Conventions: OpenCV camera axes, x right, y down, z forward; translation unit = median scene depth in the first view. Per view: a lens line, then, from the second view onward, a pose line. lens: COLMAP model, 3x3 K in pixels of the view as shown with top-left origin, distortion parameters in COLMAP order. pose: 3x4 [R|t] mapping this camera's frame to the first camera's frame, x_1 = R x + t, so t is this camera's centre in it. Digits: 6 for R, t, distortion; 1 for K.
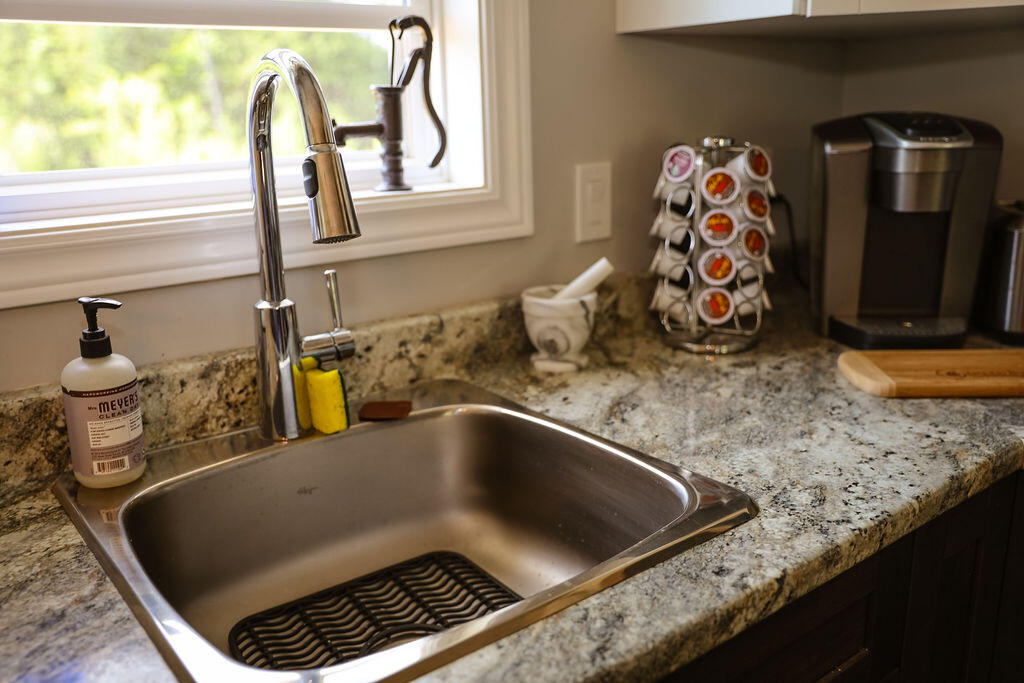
lens RADIAL K [[890.4, 0, 512.0], [0, 890.4, 341.5], [0, 0, 1]] dist [0.000218, -0.000248]
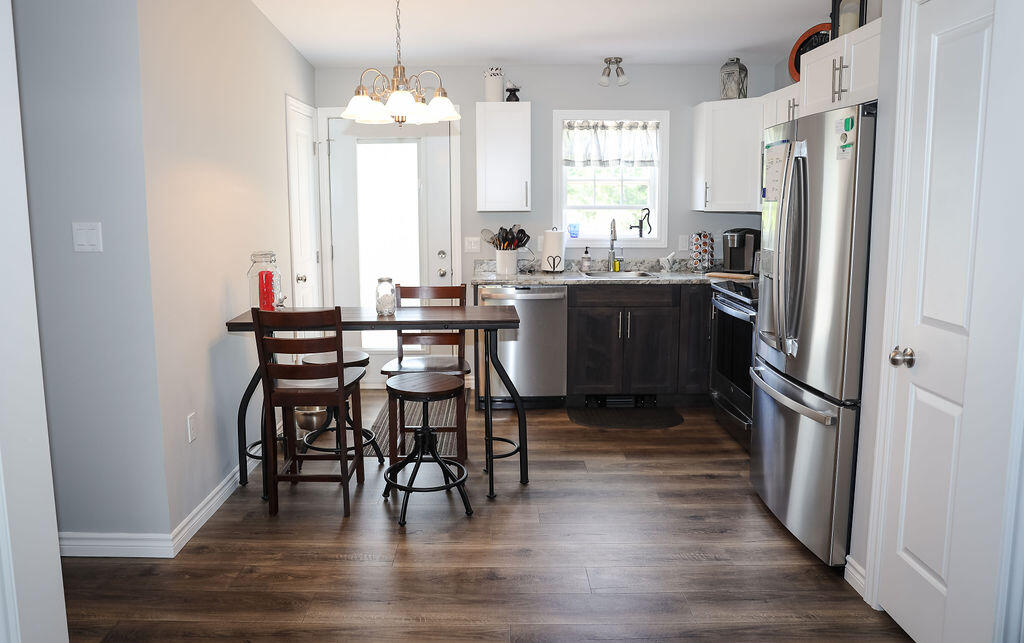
lens RADIAL K [[696.4, 0, 532.3], [0, 696.4, 292.6], [0, 0, 1]] dist [-0.078442, 0.000823]
pose [[0.815634, 0.102131, -0.569482, 1.881824], [-0.162348, 0.985152, -0.055844, 0.541331], [0.555323, 0.138003, 0.820105, -2.994671]]
